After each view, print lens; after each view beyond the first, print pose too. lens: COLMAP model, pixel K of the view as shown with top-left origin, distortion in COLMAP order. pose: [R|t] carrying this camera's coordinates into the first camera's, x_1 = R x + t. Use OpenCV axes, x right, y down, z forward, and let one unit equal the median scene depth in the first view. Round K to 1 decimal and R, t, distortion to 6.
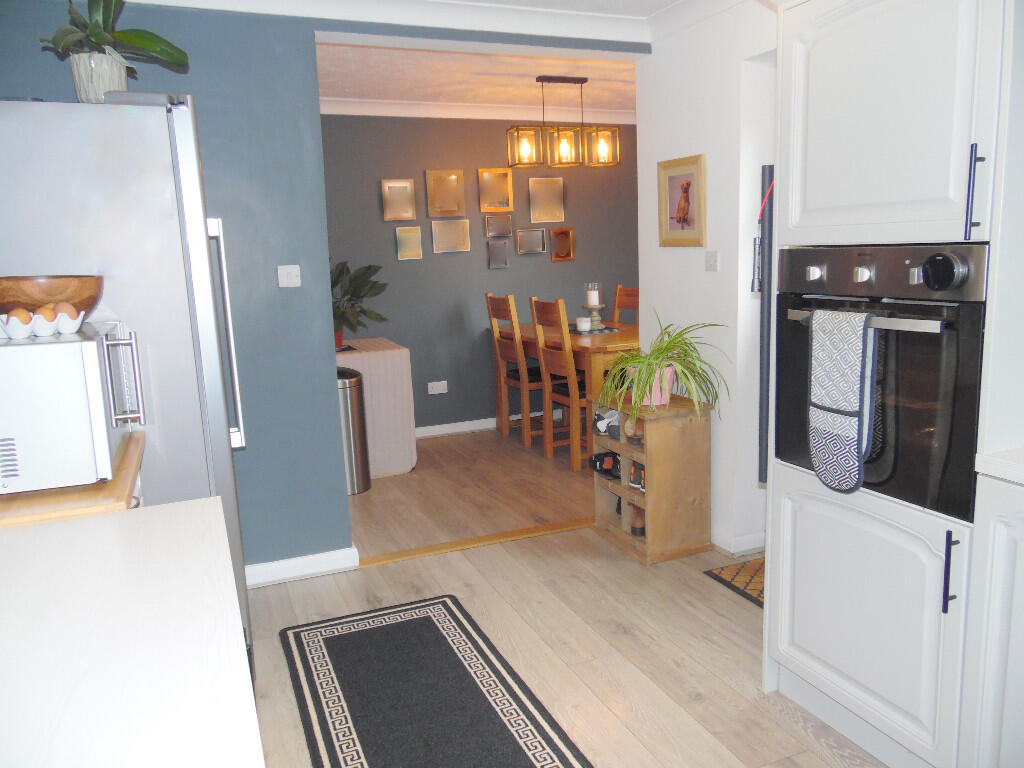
lens RADIAL K [[775.2, 0, 513.8], [0, 775.2, 380.0], [0, 0, 1]] dist [-0.026823, 0.063679]
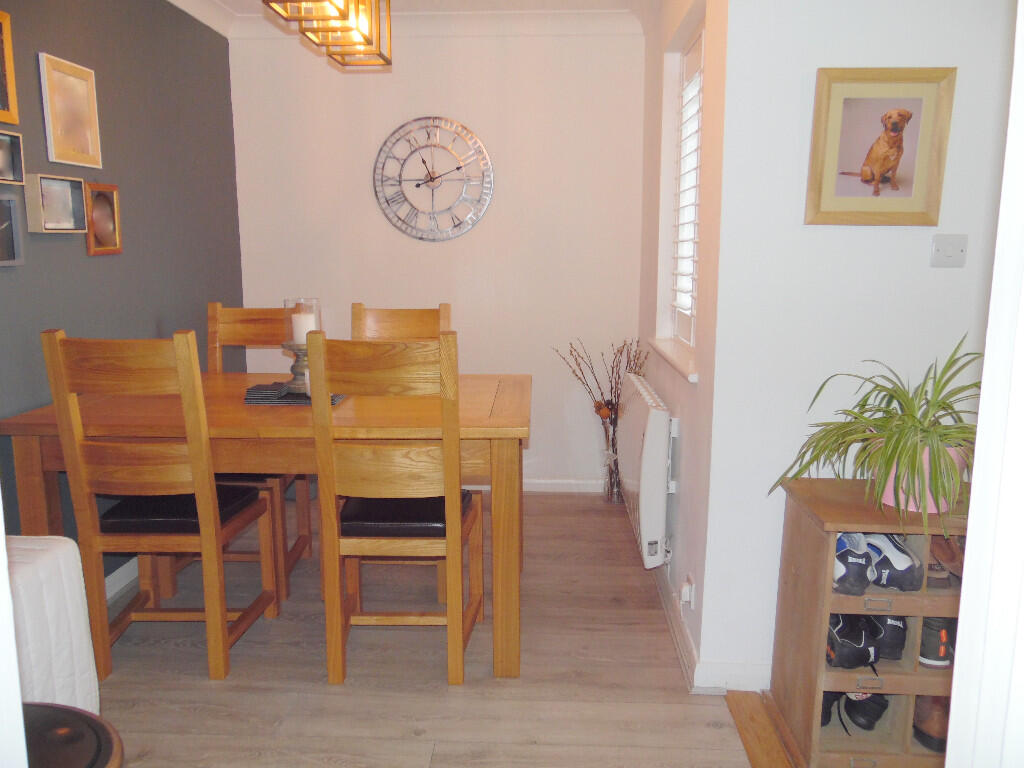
lens RADIAL K [[775.2, 0, 513.8], [0, 775.2, 380.0], [0, 0, 1]] dist [-0.026823, 0.063679]
pose [[0.437591, -0.110665, 0.892338, -0.326848], [0.131506, 0.989603, 0.058239, -0.096547], [-0.889506, 0.091863, 0.447595, 0.754785]]
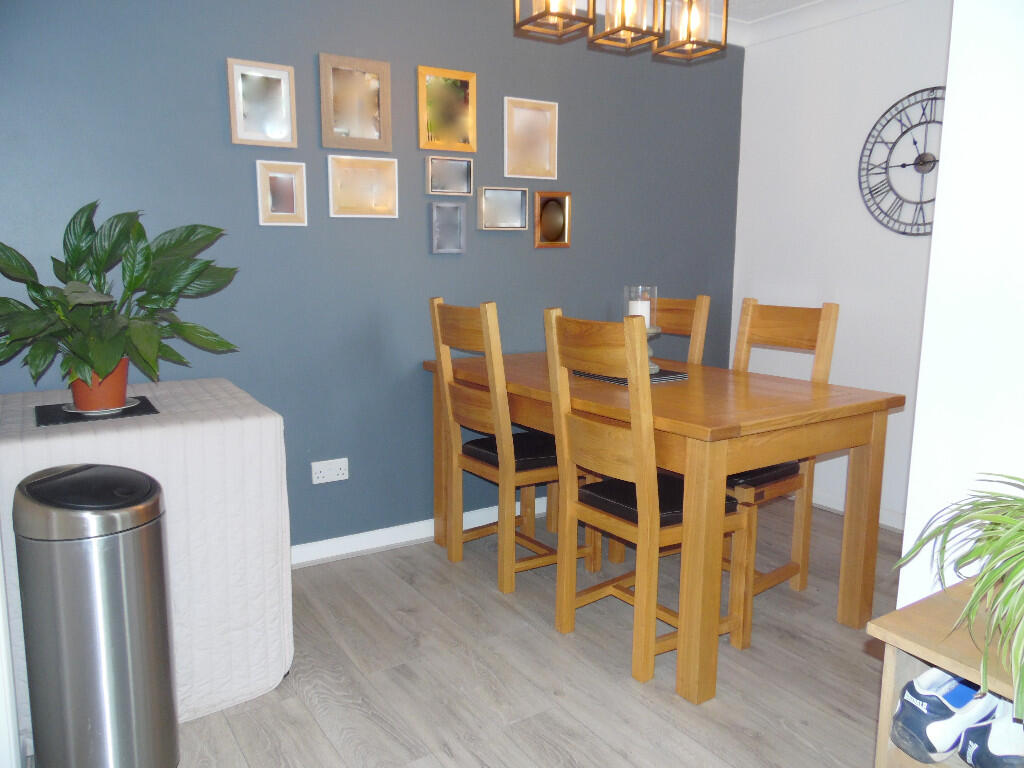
lens RADIAL K [[775.2, 0, 513.8], [0, 775.2, 380.0], [0, 0, 1]] dist [-0.026823, 0.063679]
pose [[0.983550, 0.019374, 0.179592, -0.088532], [-0.016887, 0.999739, -0.015364, -0.058413], [-0.179843, 0.012079, 0.983621, 0.563069]]
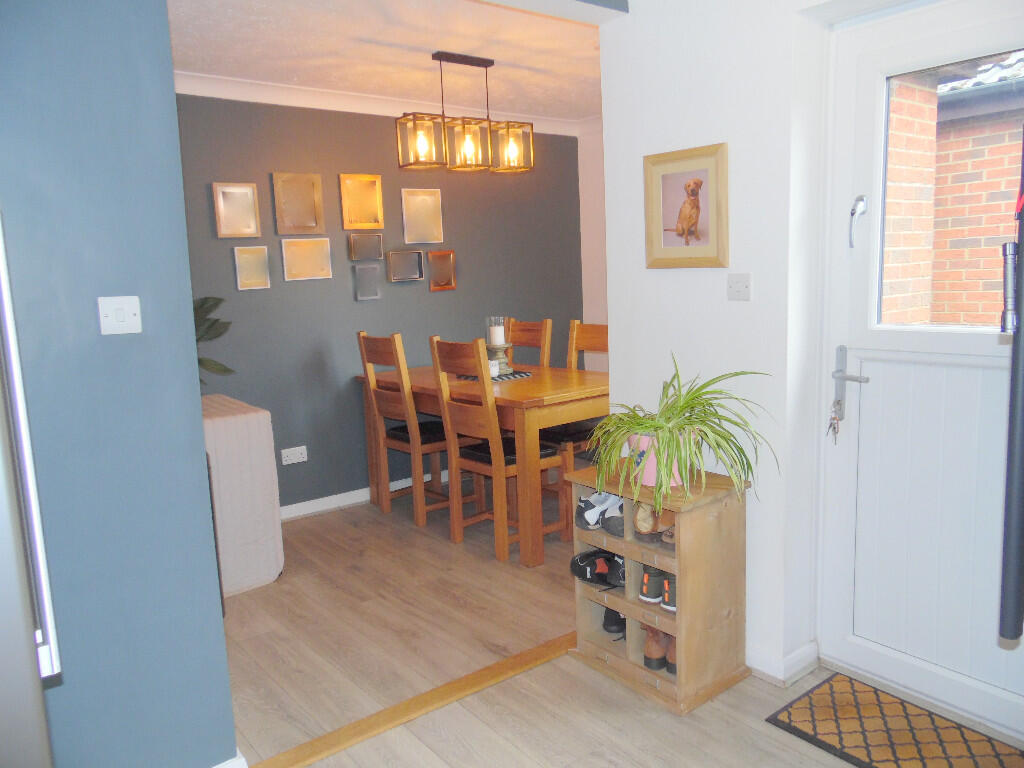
lens RADIAL K [[775.2, 0, 513.8], [0, 775.2, 380.0], [0, 0, 1]] dist [-0.026823, 0.063679]
pose [[0.964283, -0.035689, 0.262457, -0.108655], [0.046151, 0.998362, -0.033802, -0.035830], [-0.260821, 0.044707, 0.964351, 0.250530]]
